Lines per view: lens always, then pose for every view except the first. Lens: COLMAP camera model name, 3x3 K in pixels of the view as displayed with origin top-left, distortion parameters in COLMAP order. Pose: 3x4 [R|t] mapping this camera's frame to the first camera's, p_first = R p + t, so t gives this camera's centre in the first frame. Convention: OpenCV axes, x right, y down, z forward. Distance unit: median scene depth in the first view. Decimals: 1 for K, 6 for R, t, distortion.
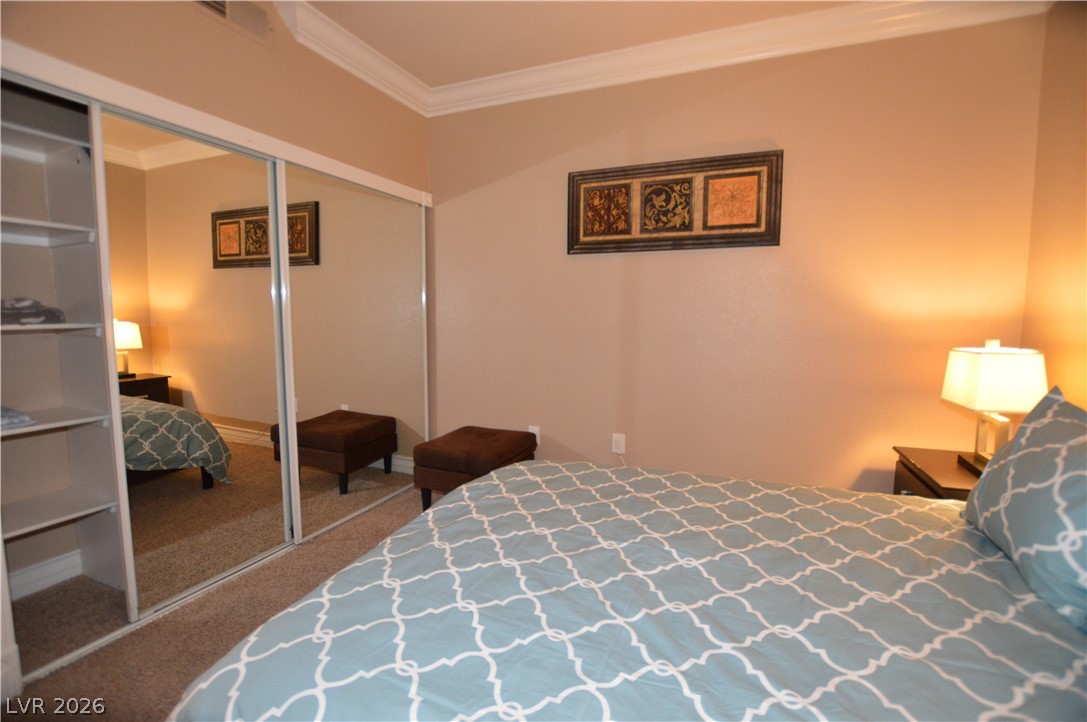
lens RADIAL K [[486.3, 0, 542.9], [0, 486.3, 359.3], [0, 0, 1]] dist [-0.027696, 0.001636]
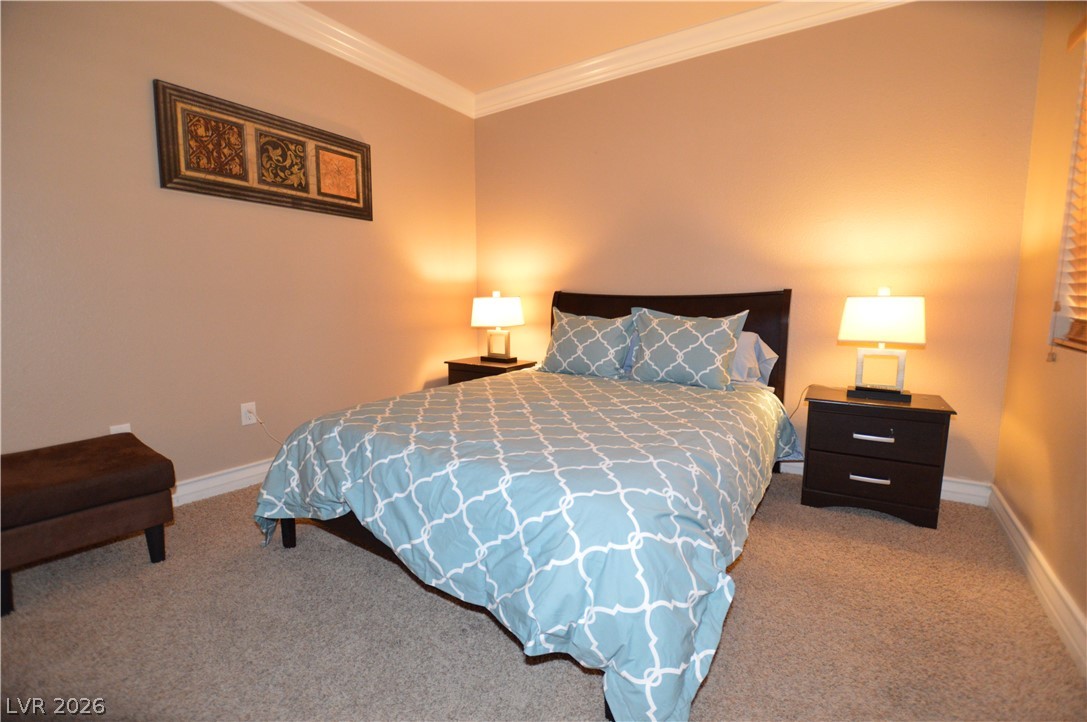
lens RADIAL K [[486.3, 0, 544.2], [0, 486.3, 363.1], [0, 0, 1]] dist [-0.027696, 0.001636]
pose [[0.182626, -0.128965, 0.974687, -0.666878], [0.083745, 0.989797, 0.115273, 0.025447], [-0.979609, 0.060573, 0.191563, 0.306363]]
